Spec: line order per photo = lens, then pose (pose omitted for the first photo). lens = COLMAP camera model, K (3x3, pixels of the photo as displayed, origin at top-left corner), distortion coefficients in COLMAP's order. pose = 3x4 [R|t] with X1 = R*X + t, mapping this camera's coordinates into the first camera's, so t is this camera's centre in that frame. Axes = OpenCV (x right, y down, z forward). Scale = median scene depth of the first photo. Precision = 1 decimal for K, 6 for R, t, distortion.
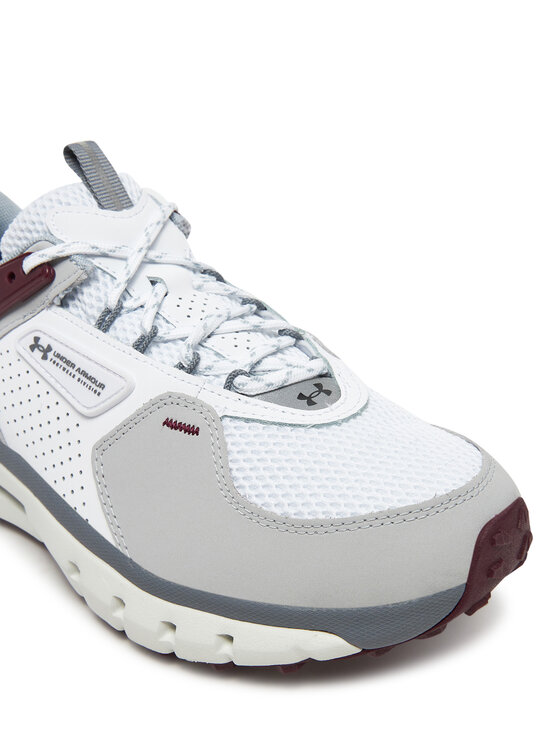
lens RADIAL K [[844.4, 0, 280.0], [0, 844.4, 373.0], [0, 0, 1]] dist [-0.000655, -0.010770]
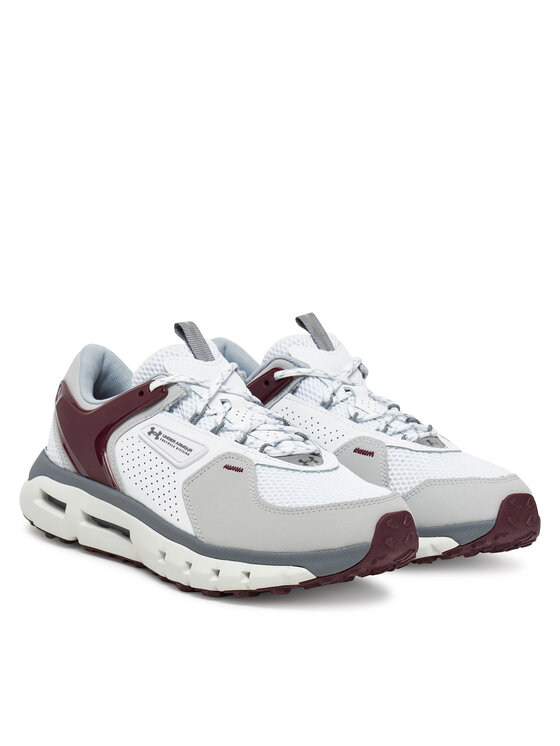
lens RADIAL K [[1997.8, 0, 280.0], [0, 1997.8, 373.0], [0, 0, 1]] dist [0.003355, 0.063845]
pose [[0.993663, 0.067566, -0.089820, 0.325531], [-0.089918, 0.957347, -0.274594, 0.947666], [0.067436, 0.280930, 0.957356, -2.907760]]
